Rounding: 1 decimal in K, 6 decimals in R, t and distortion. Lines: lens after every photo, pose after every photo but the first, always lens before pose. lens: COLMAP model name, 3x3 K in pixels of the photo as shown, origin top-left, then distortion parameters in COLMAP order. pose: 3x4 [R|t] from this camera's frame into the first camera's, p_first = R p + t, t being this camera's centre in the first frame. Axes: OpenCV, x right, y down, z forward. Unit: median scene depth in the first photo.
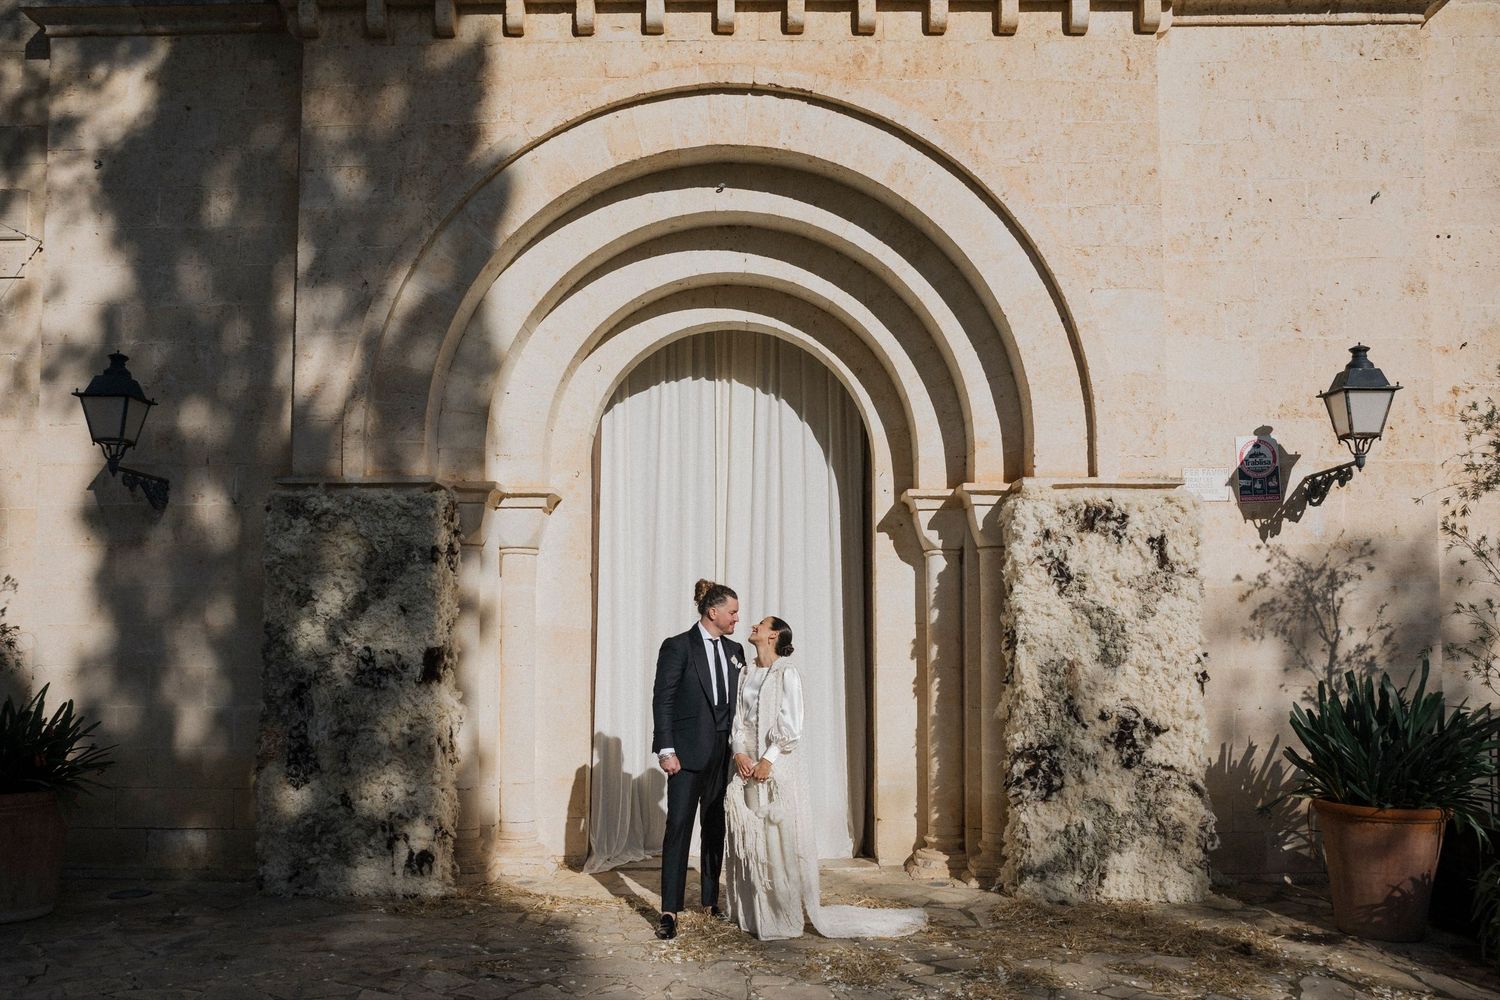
lens RADIAL K [[1277.1, 0, 732.2], [0, 1277.1, 573.9], [0, 0, 1]] dist [-0.110279, 0.101700]
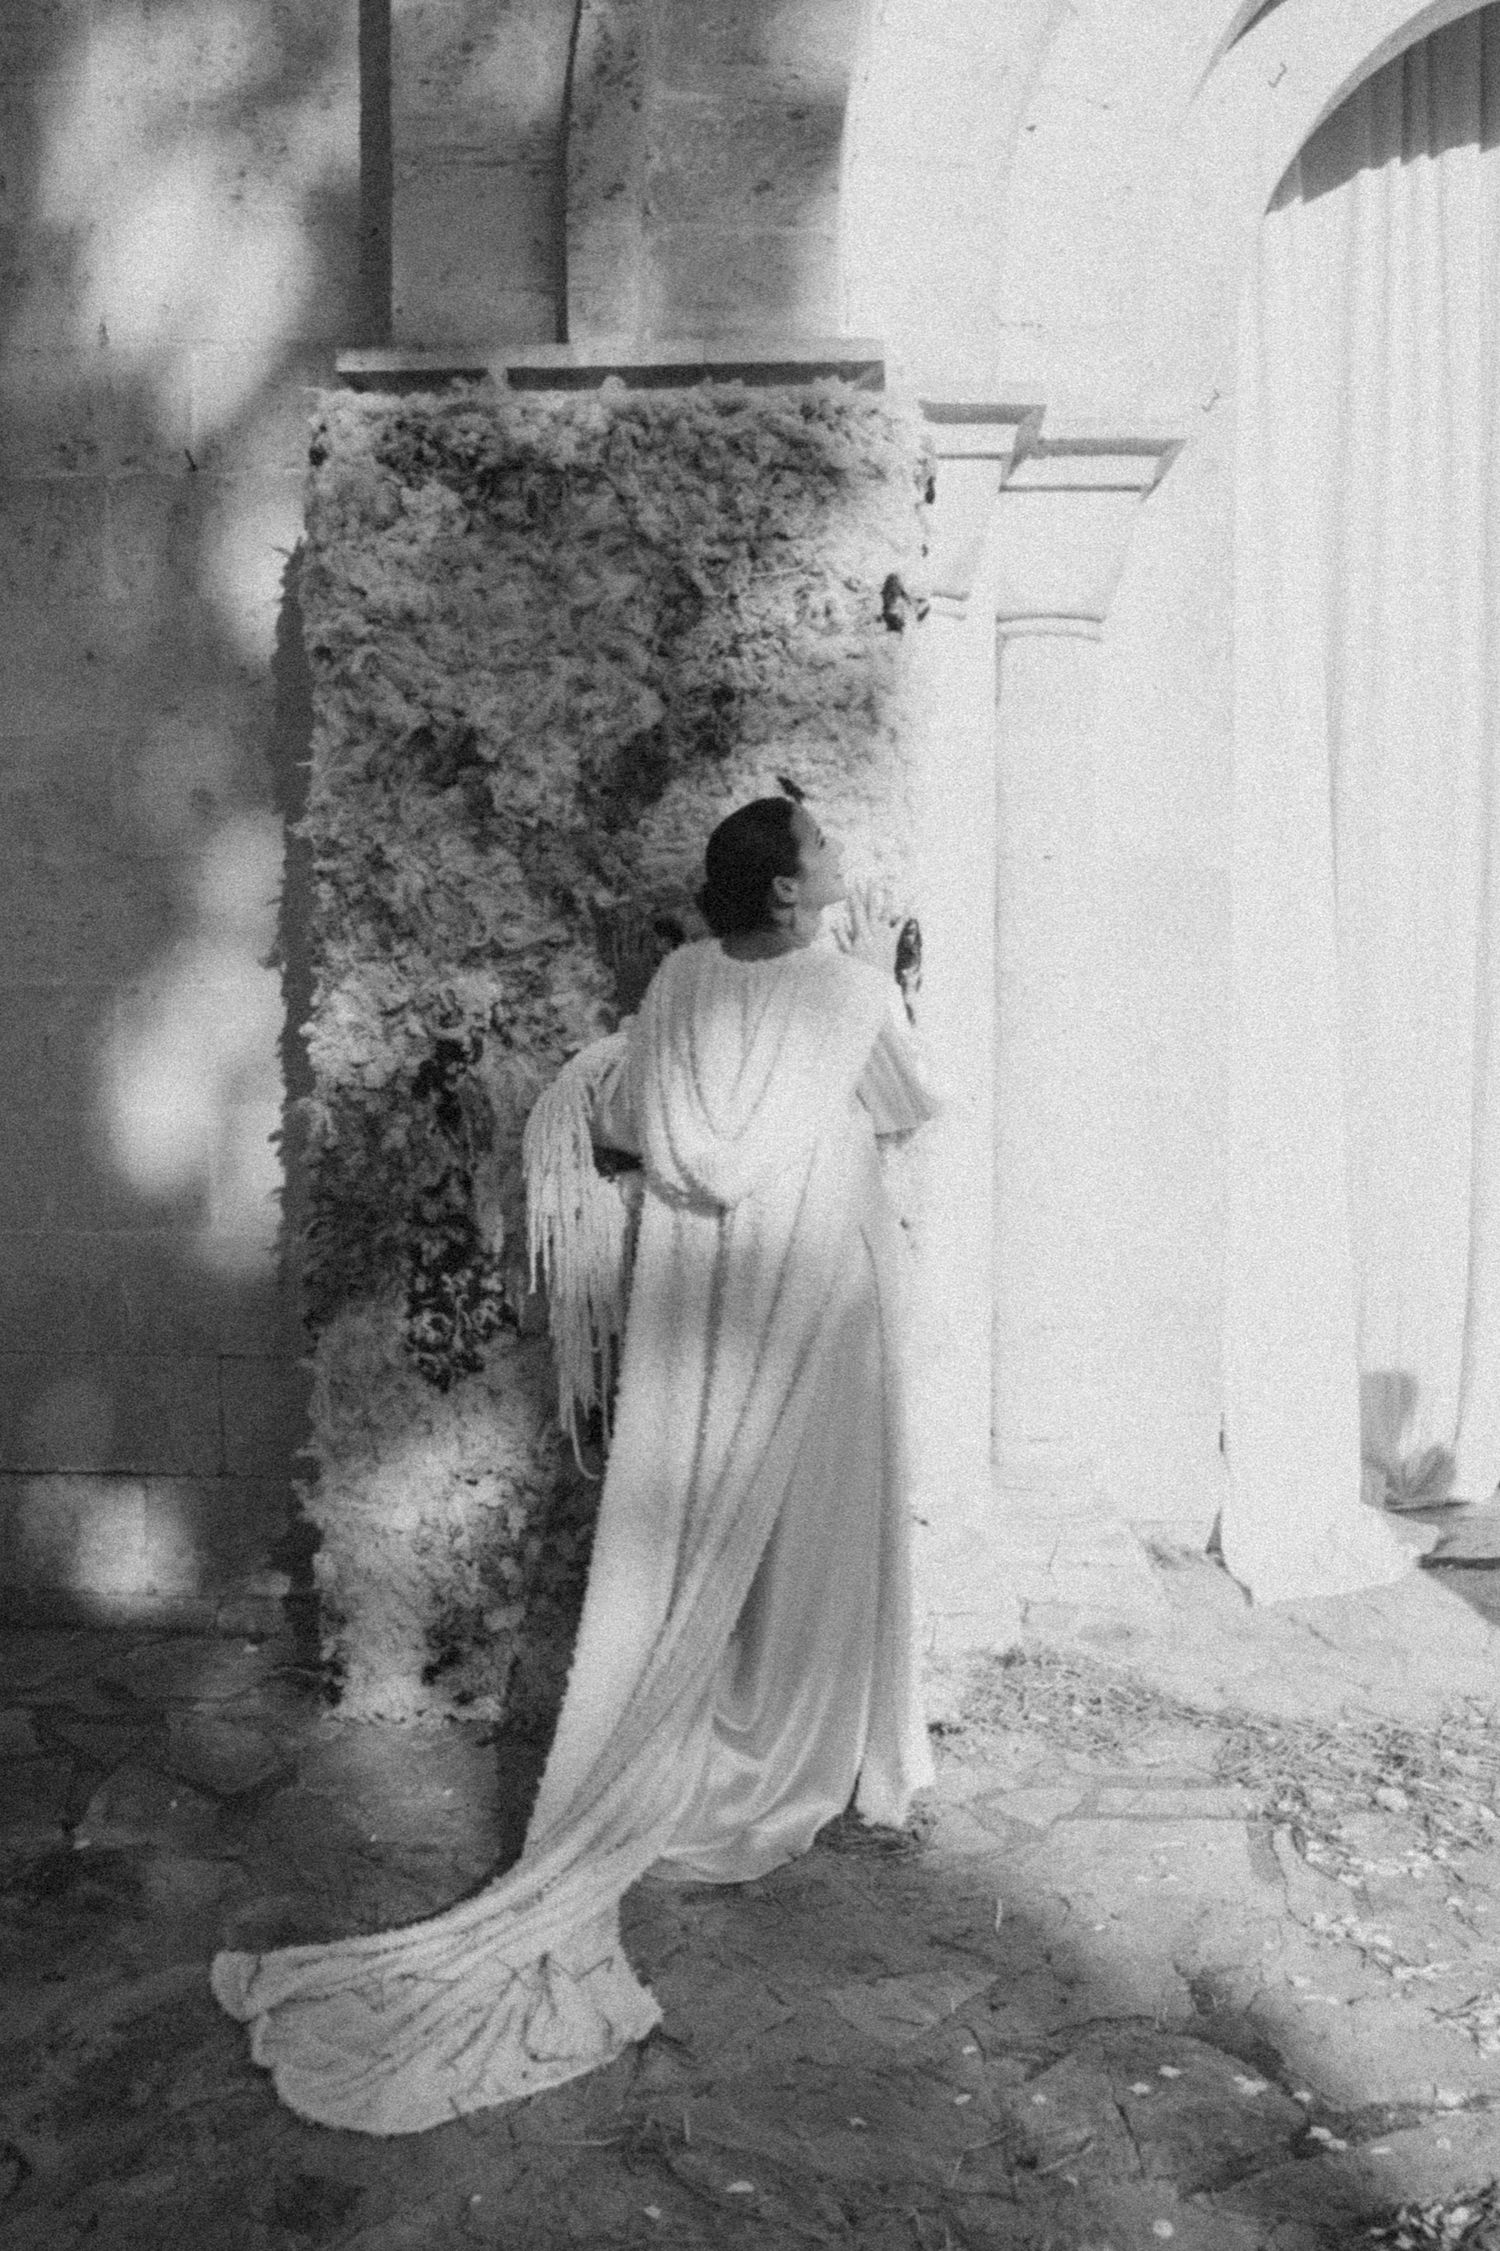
lens RADIAL K [[2091.2, 0, 760.6], [0, 2091.2, 1085.3], [0, 0, 1]] dist [-0.093289, 0.015450]
pose [[0.998201, 0.004873, -0.059766, -0.237130], [0.002851, 0.991707, 0.128488, 0.033160], [0.059897, -0.128427, 0.989908, 0.511664]]
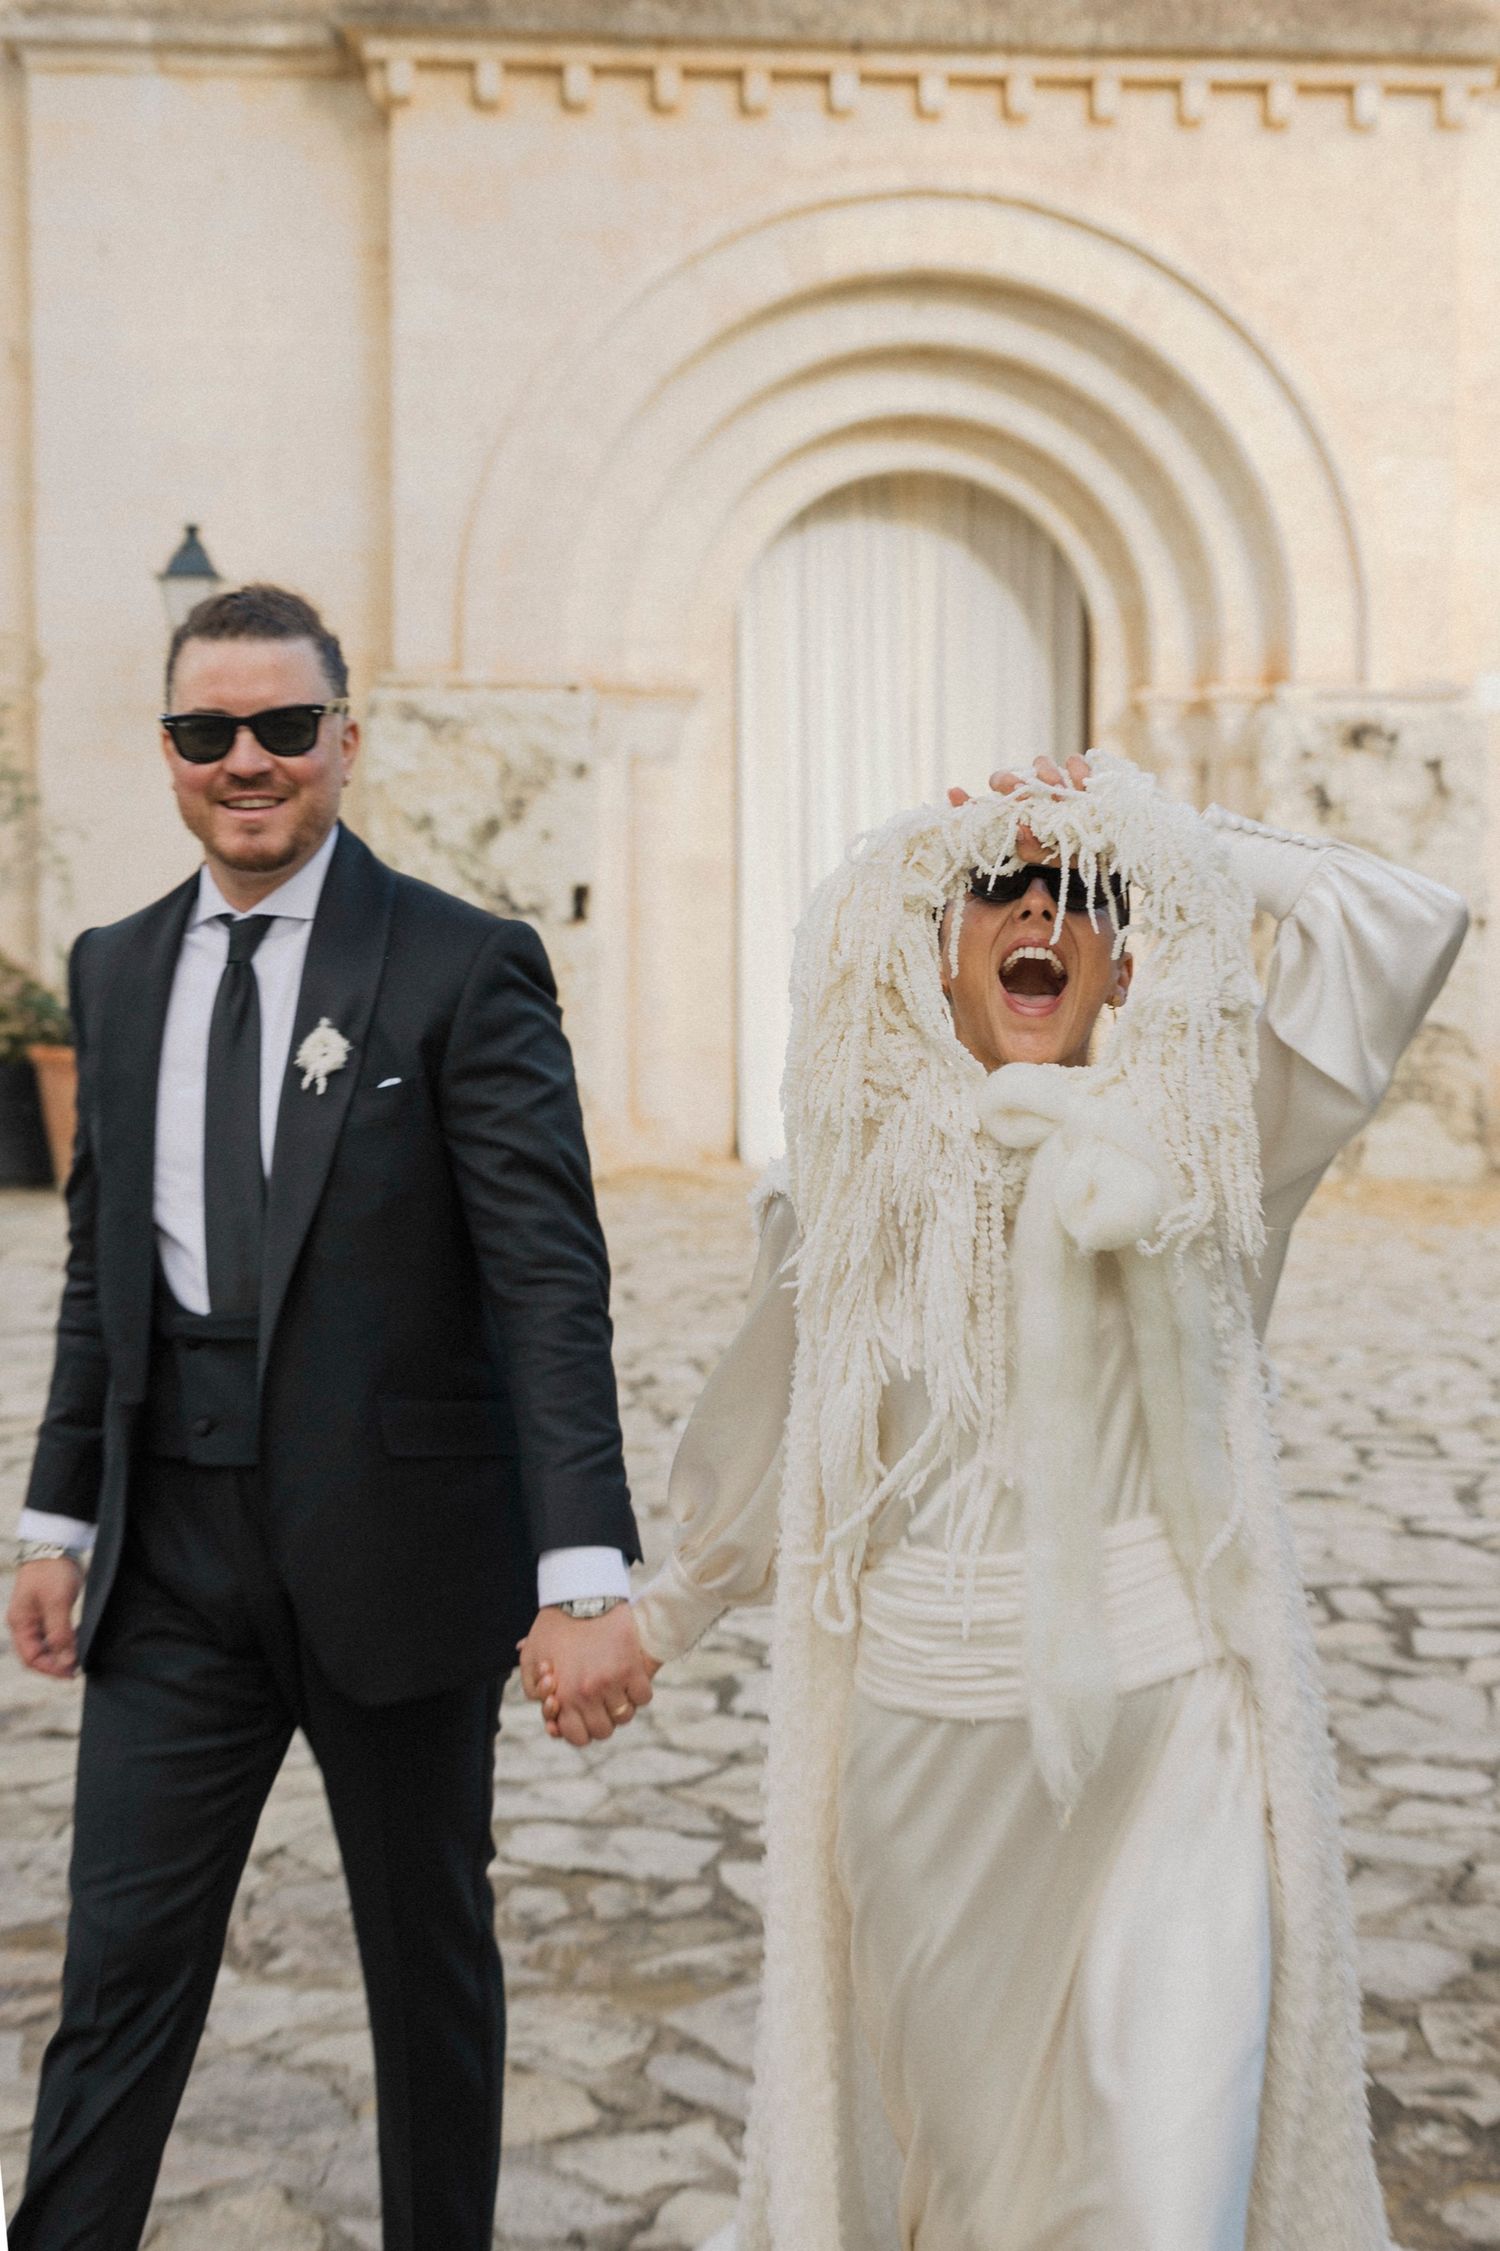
lens RADIAL K [[3256.5, 0, 964.8], [0, 3256.5, 1036.4], [0, 0, 1]] dist [-0.024669, 0.007971]
pose [[0.995096, 0.000617, 0.098910, -0.196622], [-0.010917, 0.994556, 0.103626, -0.066623], [-0.098308, -0.104197, 0.989686, -1.165703]]
